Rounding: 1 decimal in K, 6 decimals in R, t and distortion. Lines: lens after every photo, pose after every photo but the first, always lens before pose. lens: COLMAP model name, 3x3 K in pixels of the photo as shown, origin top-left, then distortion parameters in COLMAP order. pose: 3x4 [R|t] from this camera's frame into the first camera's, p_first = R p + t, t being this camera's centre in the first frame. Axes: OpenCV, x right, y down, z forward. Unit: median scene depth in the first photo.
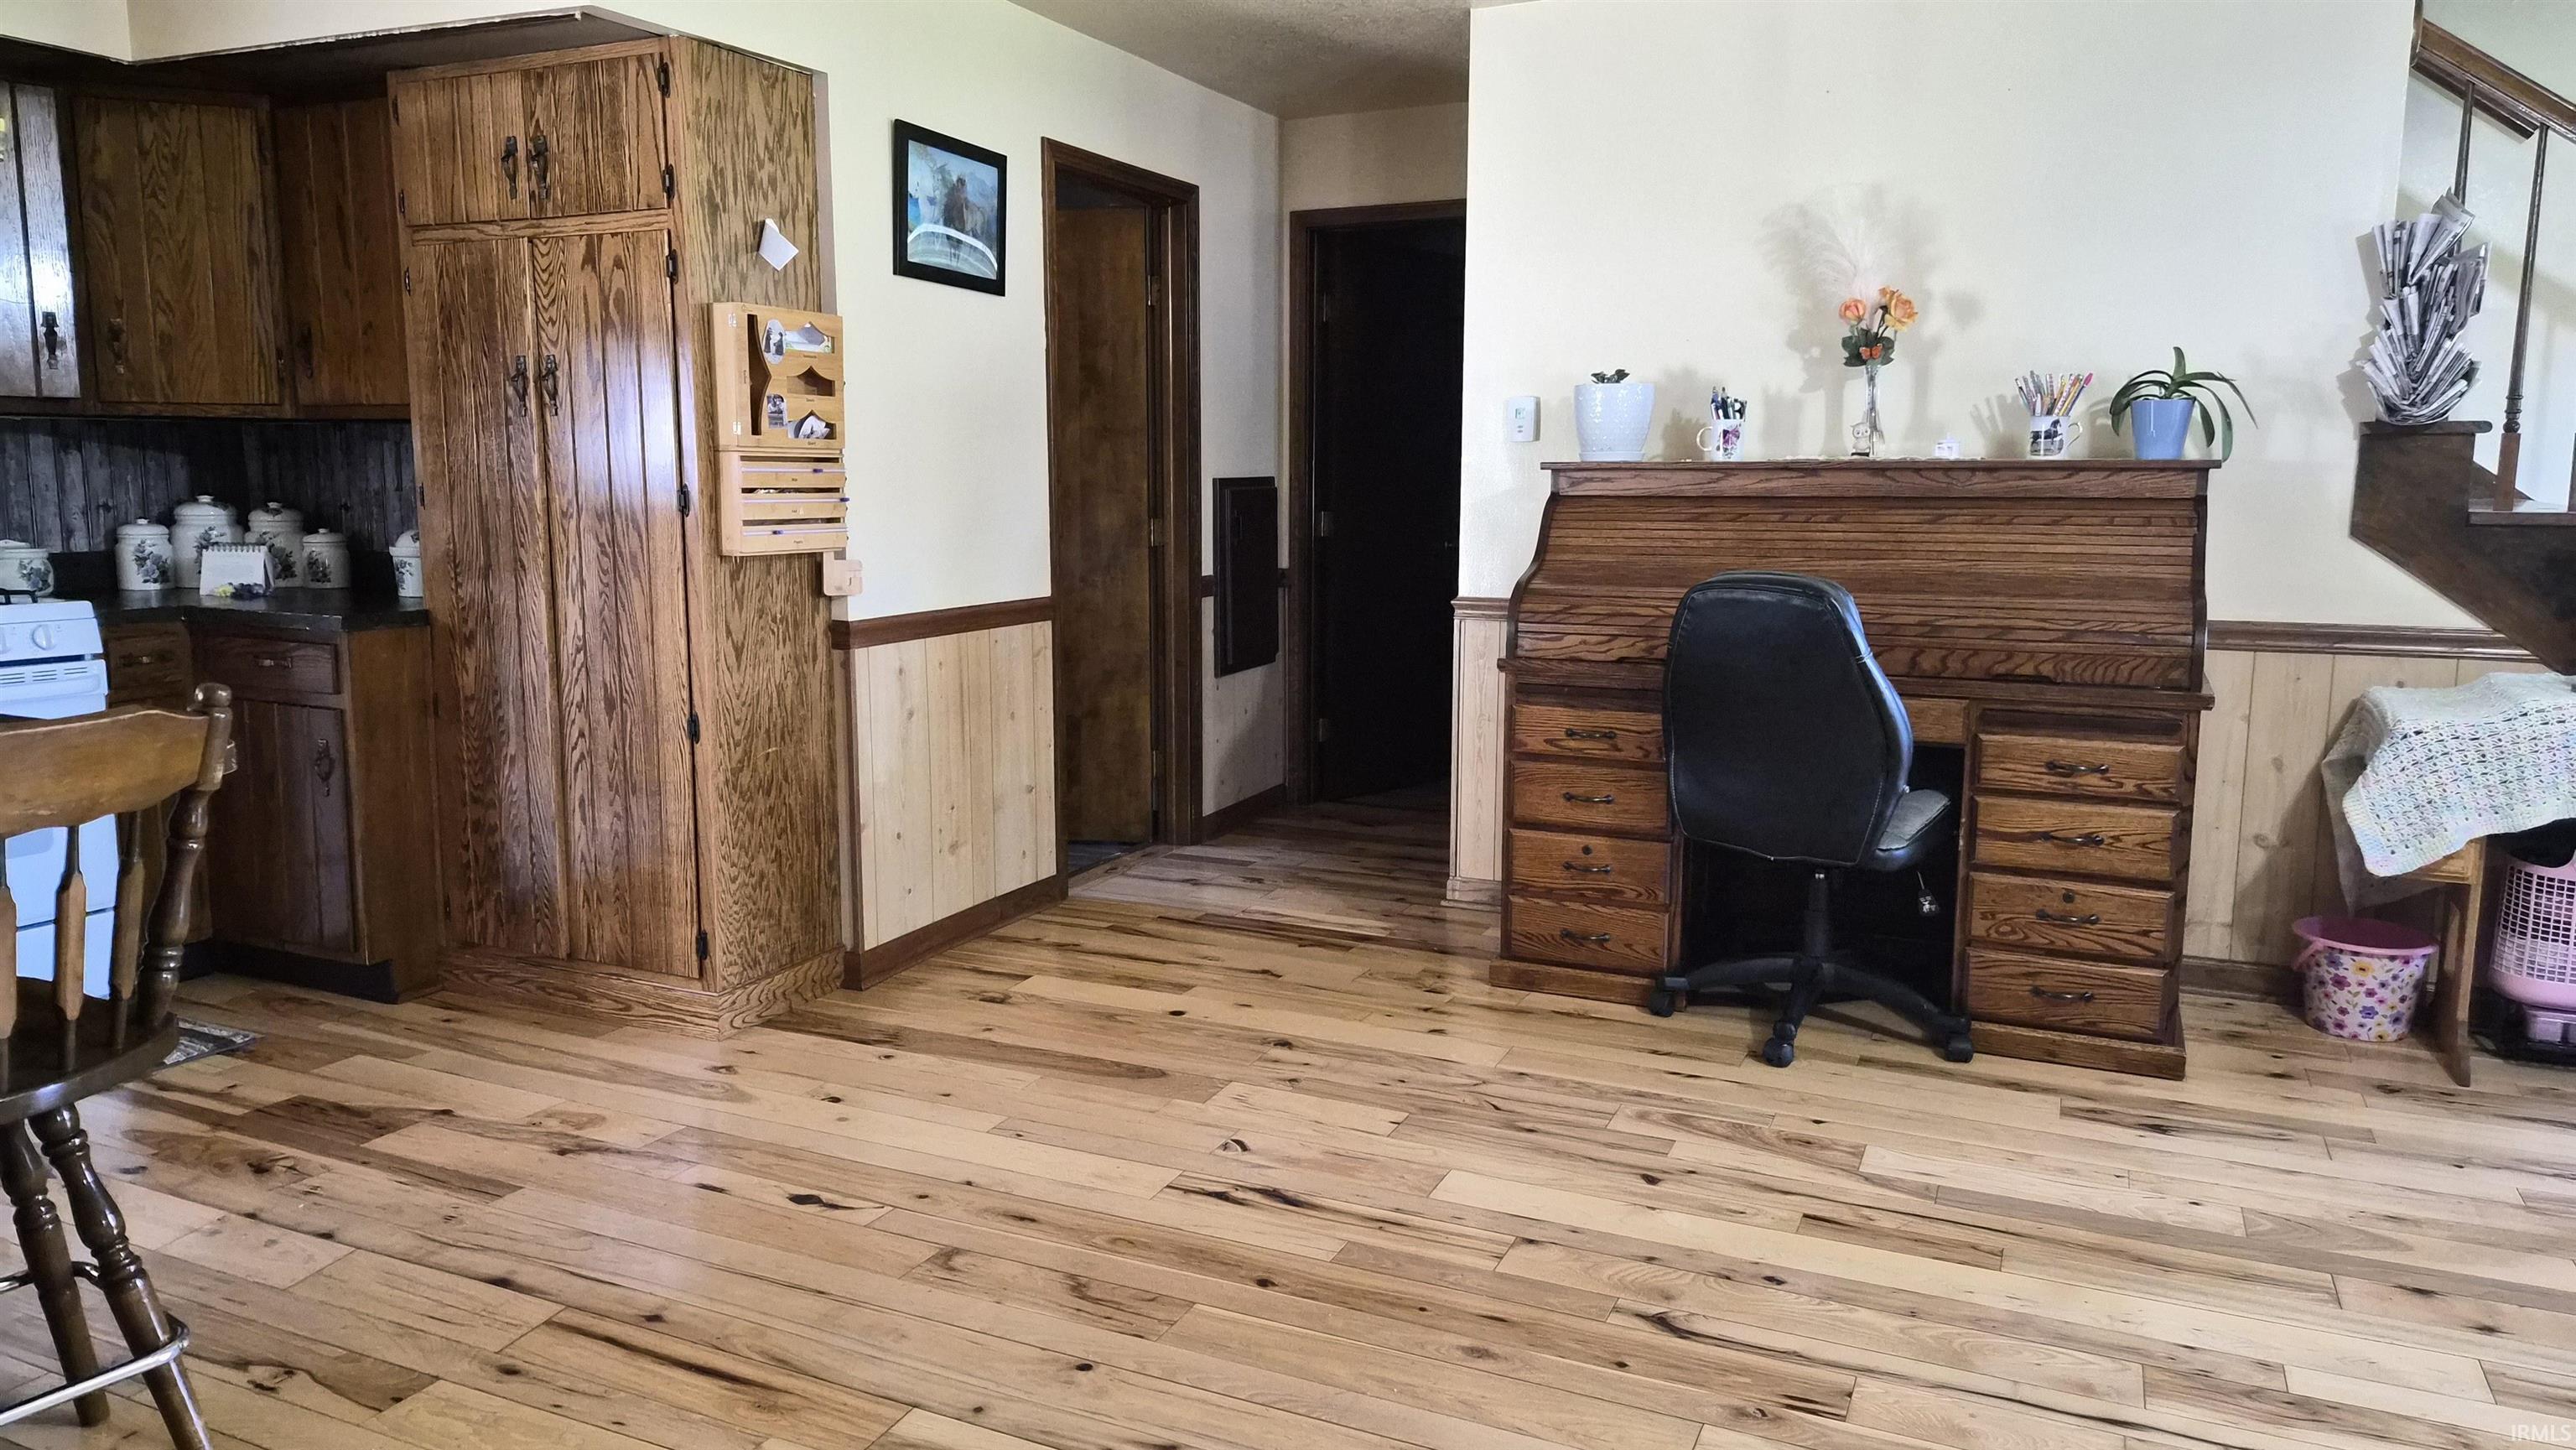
lens RADIAL K [[1730.4, 0, 1280.3], [0, 1730.4, 709.3], [0, 0, 1]] dist [0.064670, -0.052469]
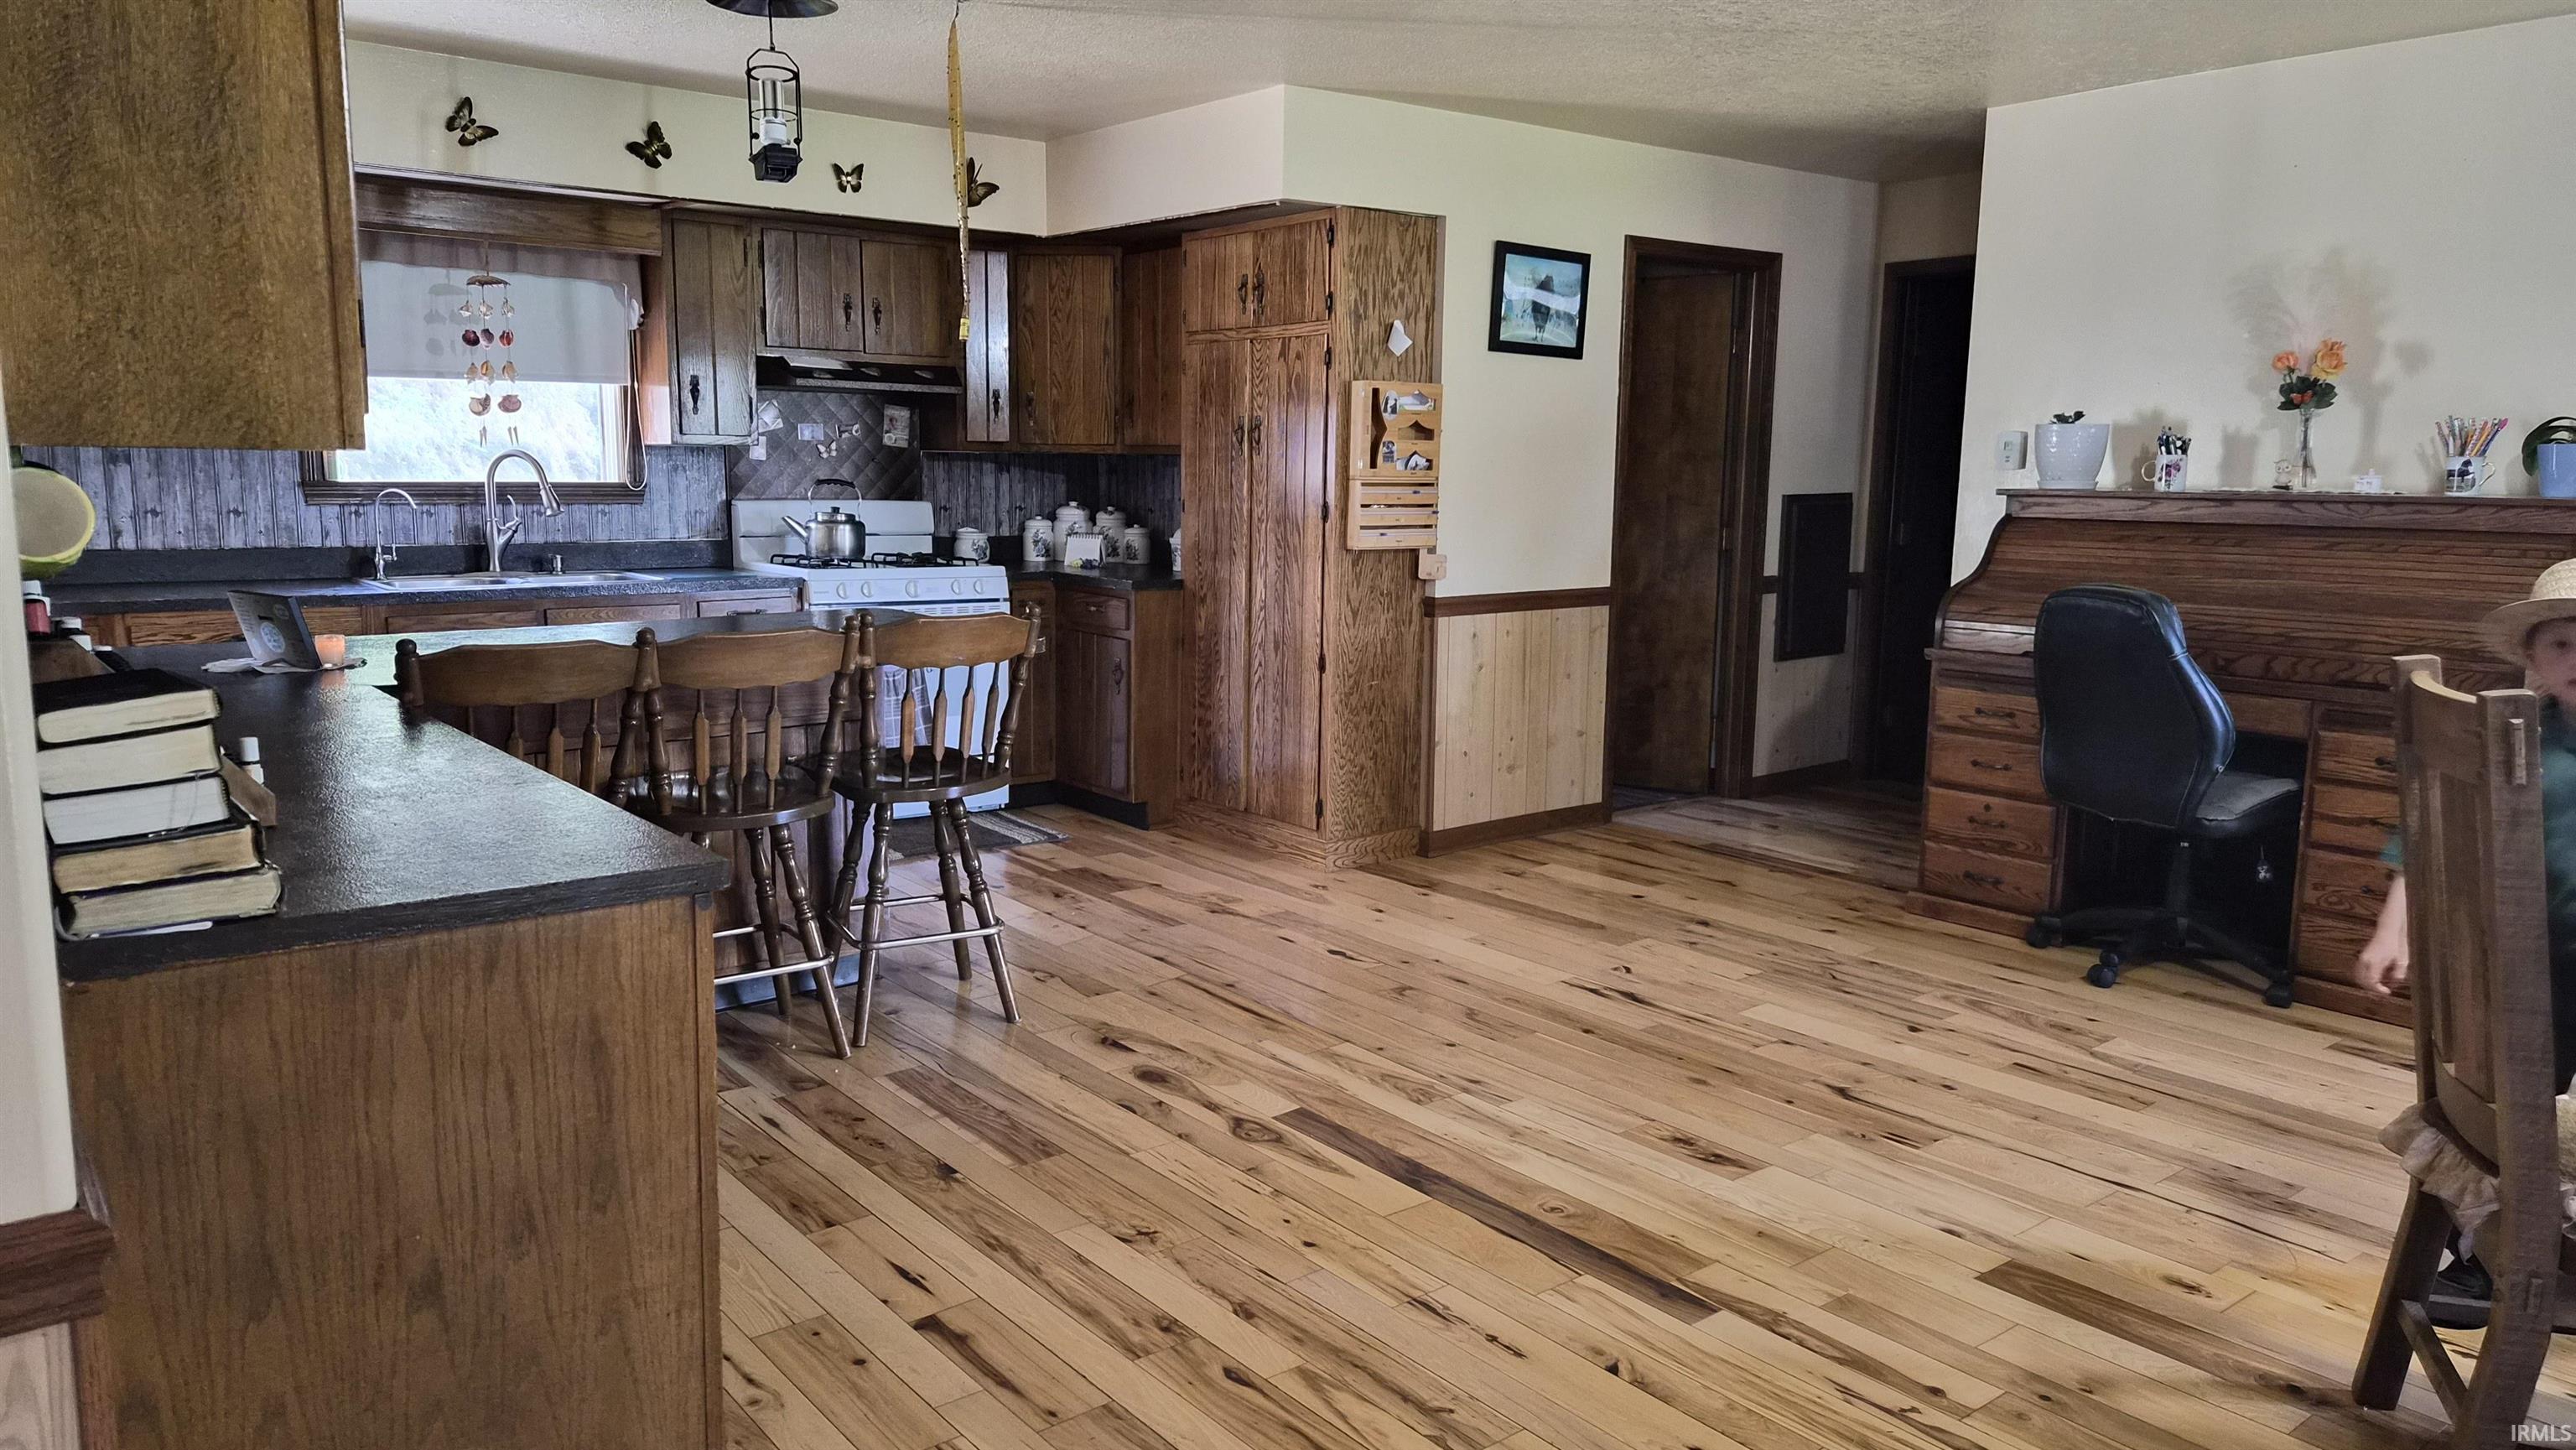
lens RADIAL K [[1730.4, 0, 1263.3], [0, 1730.4, 725.7], [0, 0, 1]] dist [0.064670, -0.052469]
pose [[0.893599, 0.074653, -0.442614, 0.276861], [-0.069954, 0.997186, 0.026958, 0.027377], [0.443381, 0.006873, 0.896307, -0.354573]]
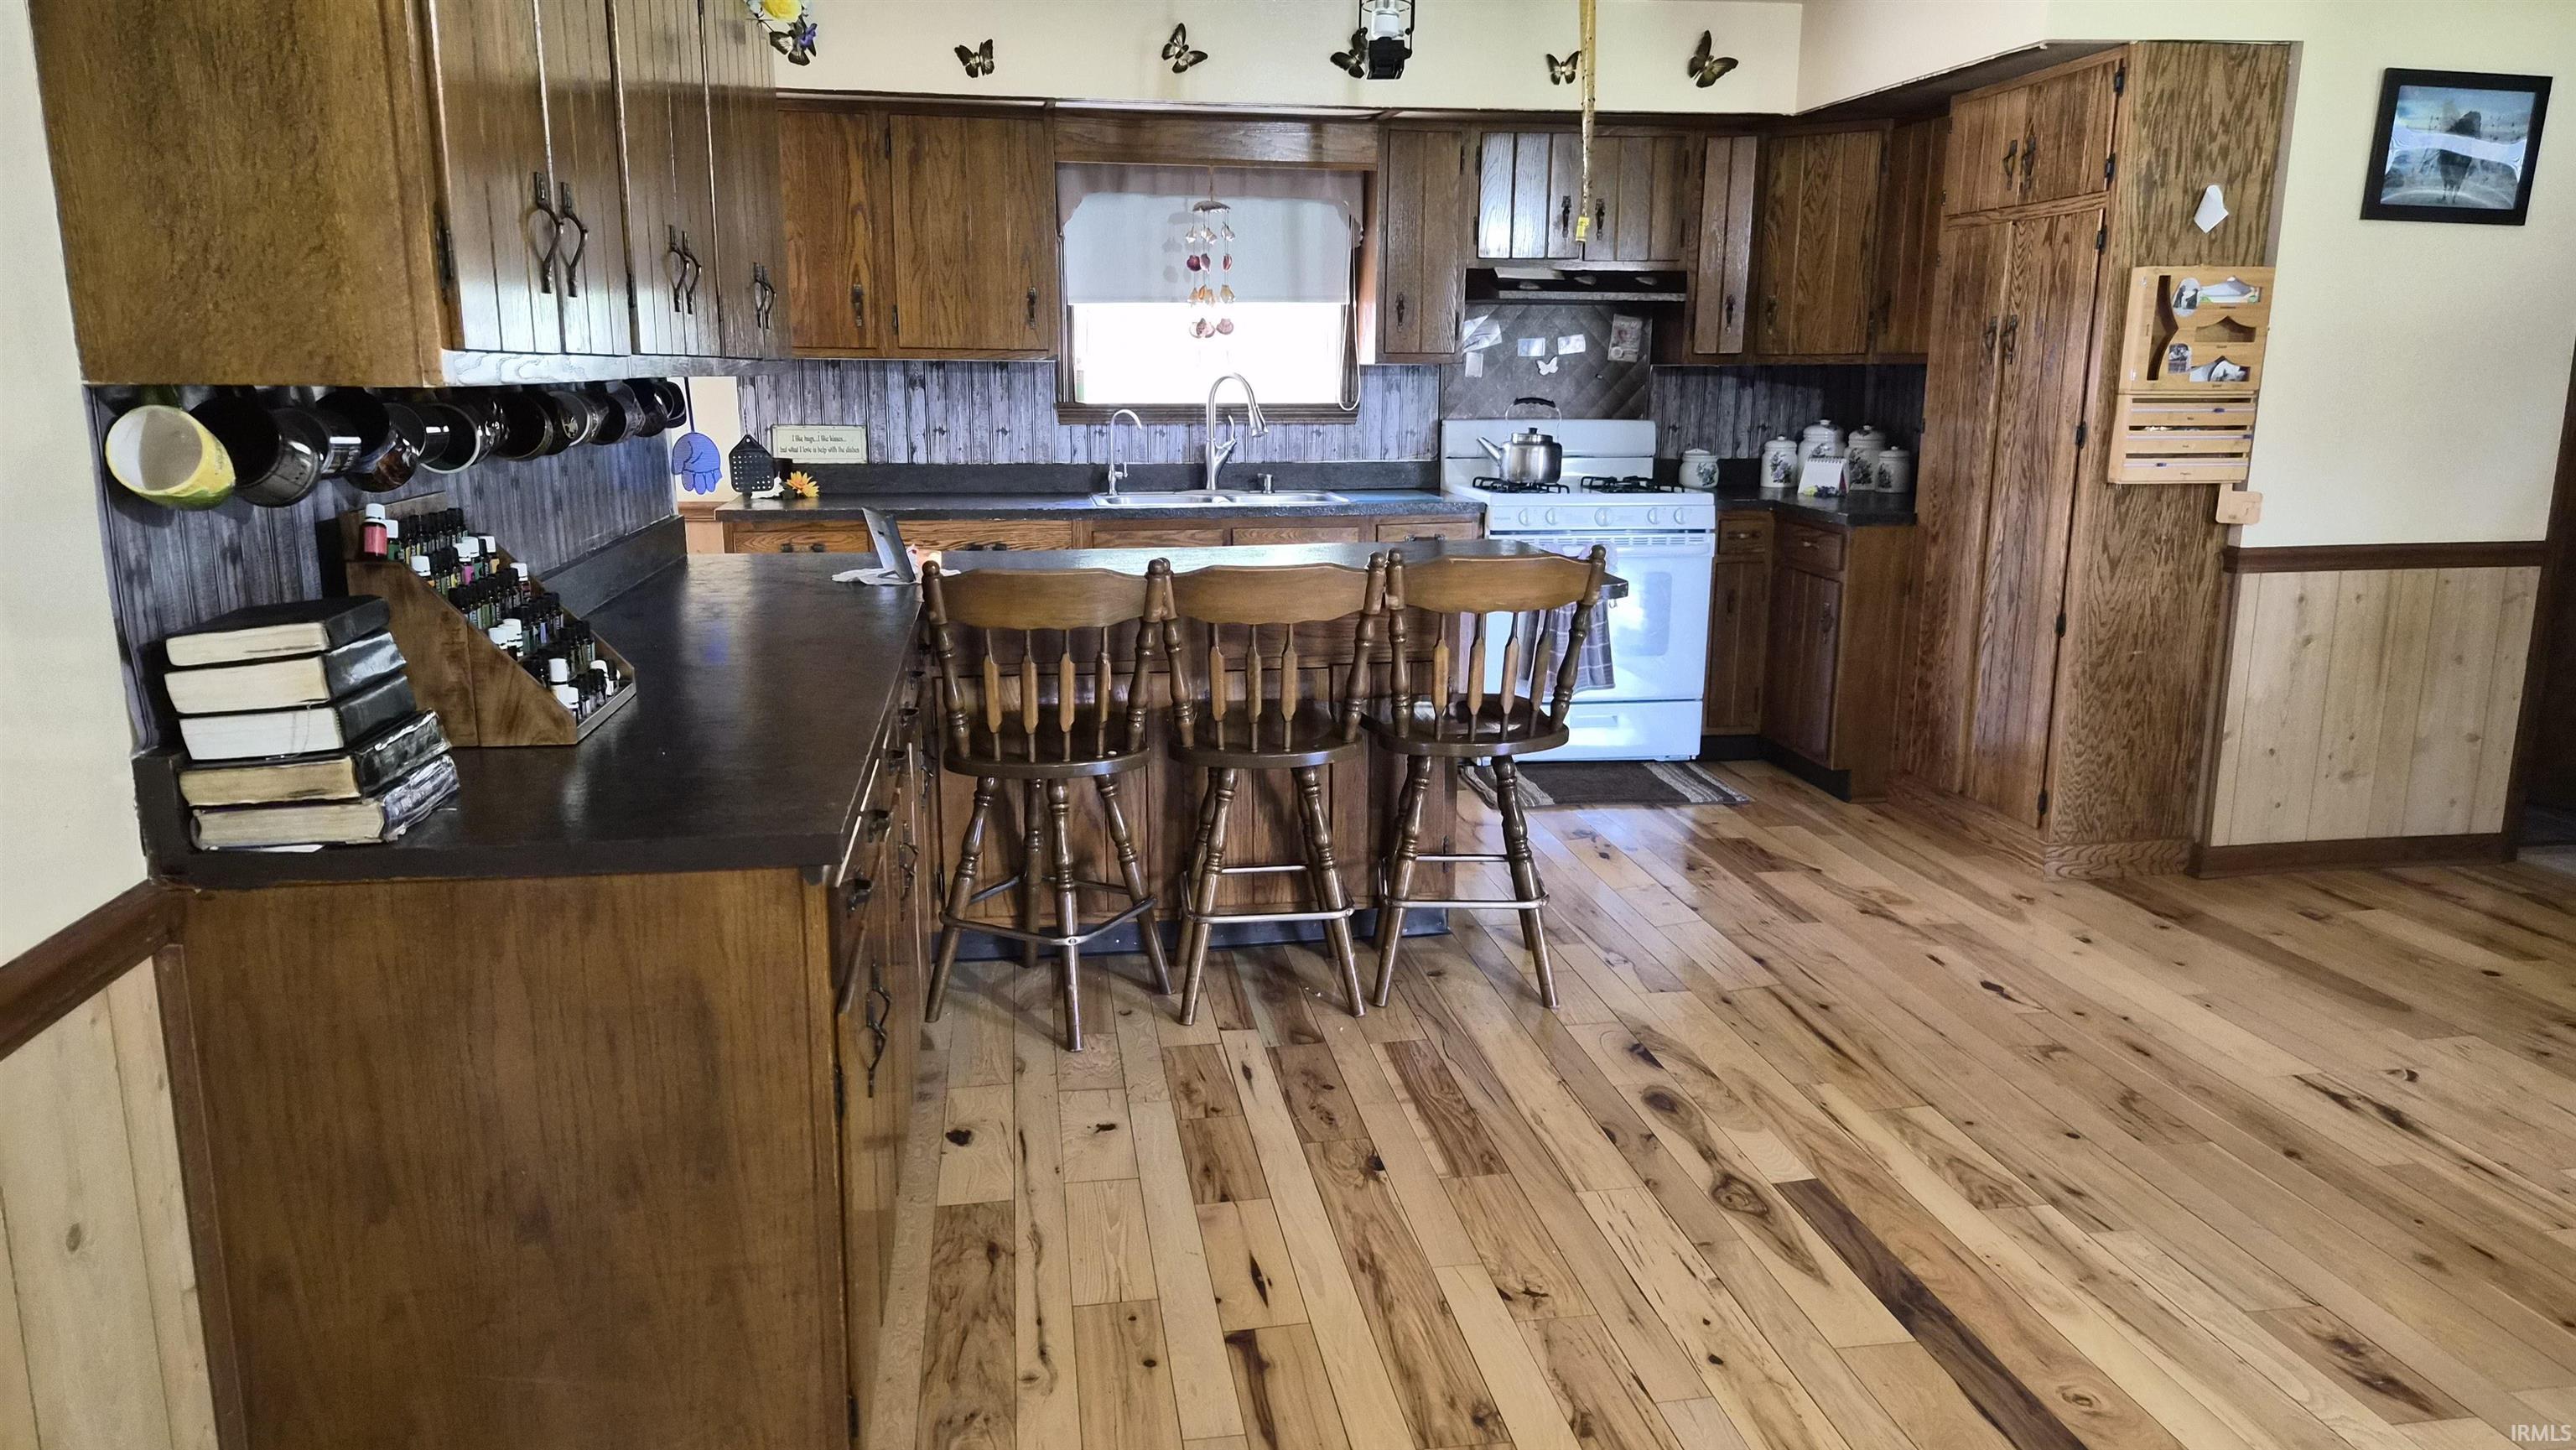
lens RADIAL K [[1730.4, 0, 1285.4], [0, 1730.4, 744.8], [0, 0, 1]] dist [0.064670, -0.052469]
pose [[0.559851, 0.175323, -0.809832, 0.354761], [-0.114138, 0.984359, 0.134201, -0.008165], [0.820694, 0.017300, 0.571105, -0.137379]]
